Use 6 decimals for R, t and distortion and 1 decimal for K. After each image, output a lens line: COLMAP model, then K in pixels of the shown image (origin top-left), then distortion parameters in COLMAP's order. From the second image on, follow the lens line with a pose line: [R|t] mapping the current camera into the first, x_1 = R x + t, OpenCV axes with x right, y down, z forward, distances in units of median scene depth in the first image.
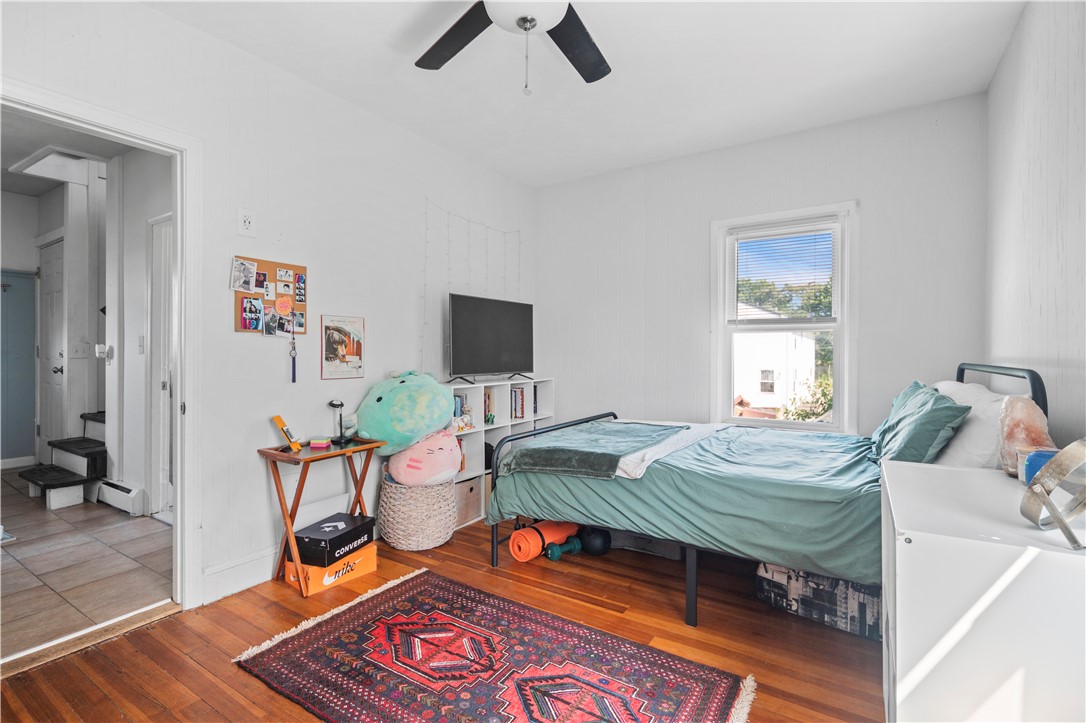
lens RADIAL K [[485.7, 0, 543.8], [0, 485.7, 356.3], [0, 0, 1]] dist [-0.003786, 0.001242]
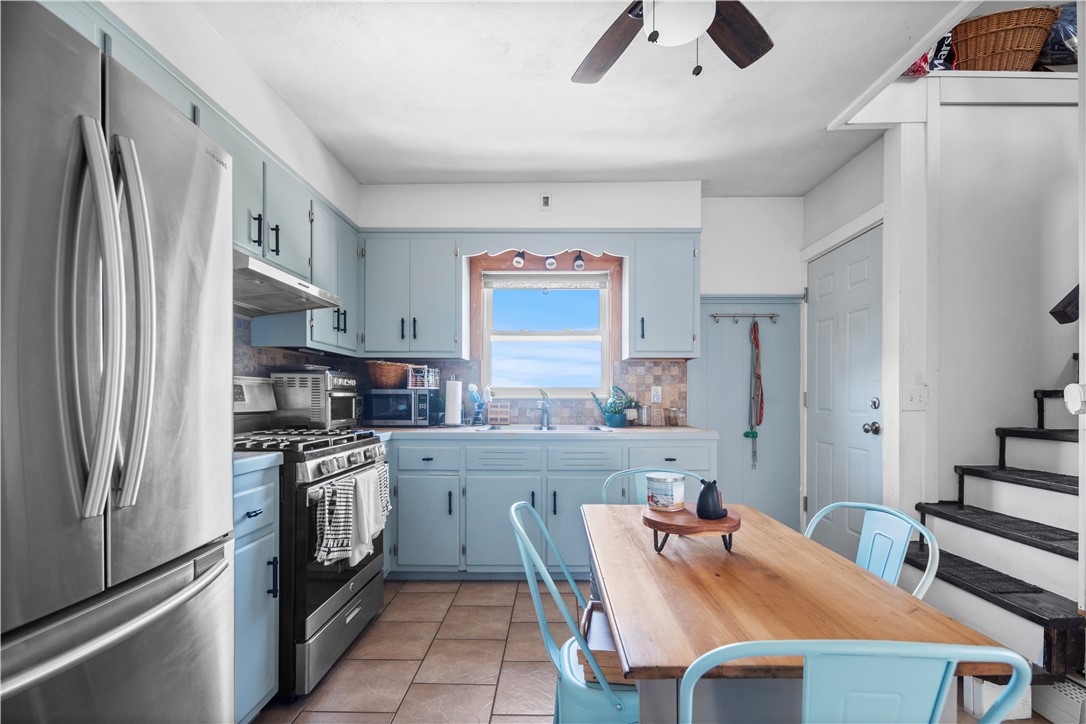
lens RADIAL K [[485.7, 0, 550.2], [0, 485.7, 399.1], [0, 0, 1]] dist [-0.003786, 0.001242]
pose [[0.523127, -0.003061, -0.852249, -0.606667], [-0.002213, 0.999985, -0.004950, -0.005863], [0.852252, 0.004475, 0.523113, 0.265006]]
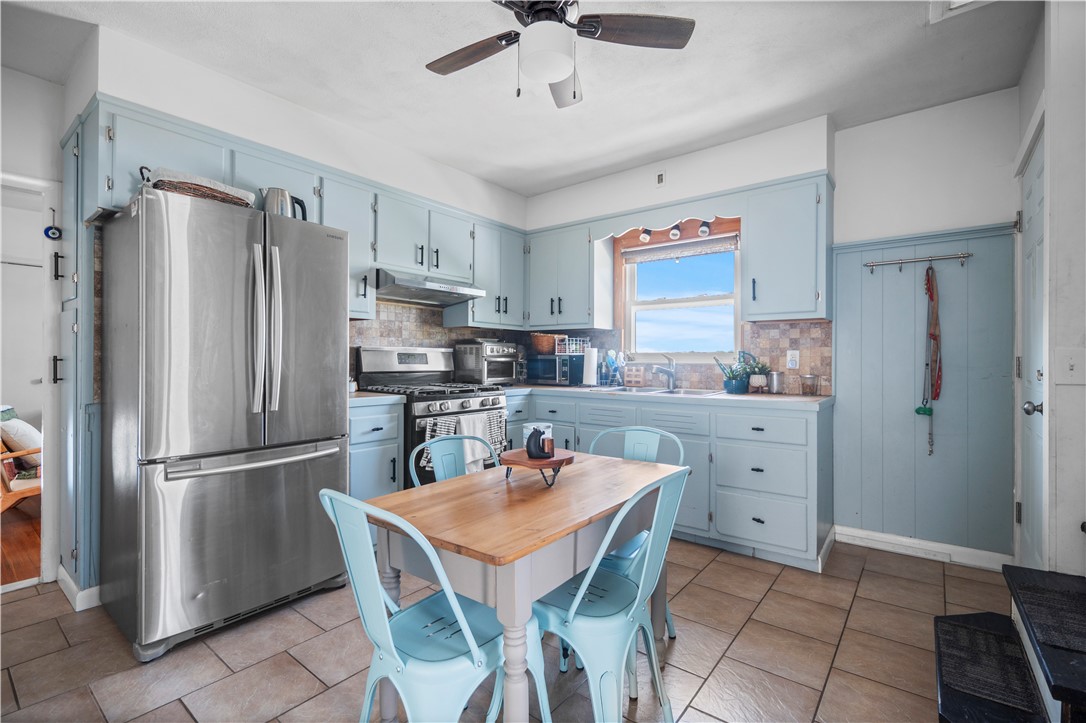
lens RADIAL K [[485.7, 0, 537.8], [0, 485.7, 359.5], [0, 0, 1]] dist [-0.003786, 0.001242]
pose [[-0.113357, -0.007459, -0.993526, -0.442907], [-0.010133, 0.999928, -0.006351, -0.009449], [0.993503, 0.009347, -0.113425, 0.525930]]
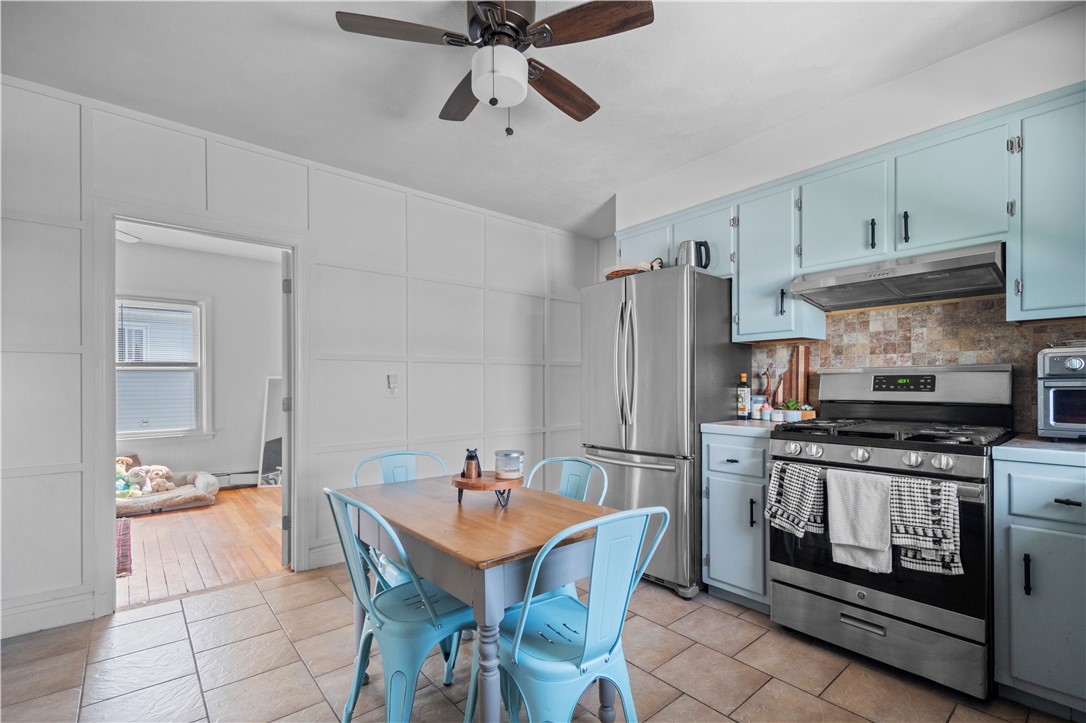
lens RADIAL K [[485.7, 0, 565.7], [0, 485.7, 385.7], [0, 0, 1]] dist [-0.003786, 0.001242]
pose [[-0.964784, -0.002736, 0.263029, -0.970105], [-0.001314, 0.999984, 0.005583, -0.013398], [-0.263040, 0.005041, -0.964772, 0.836656]]
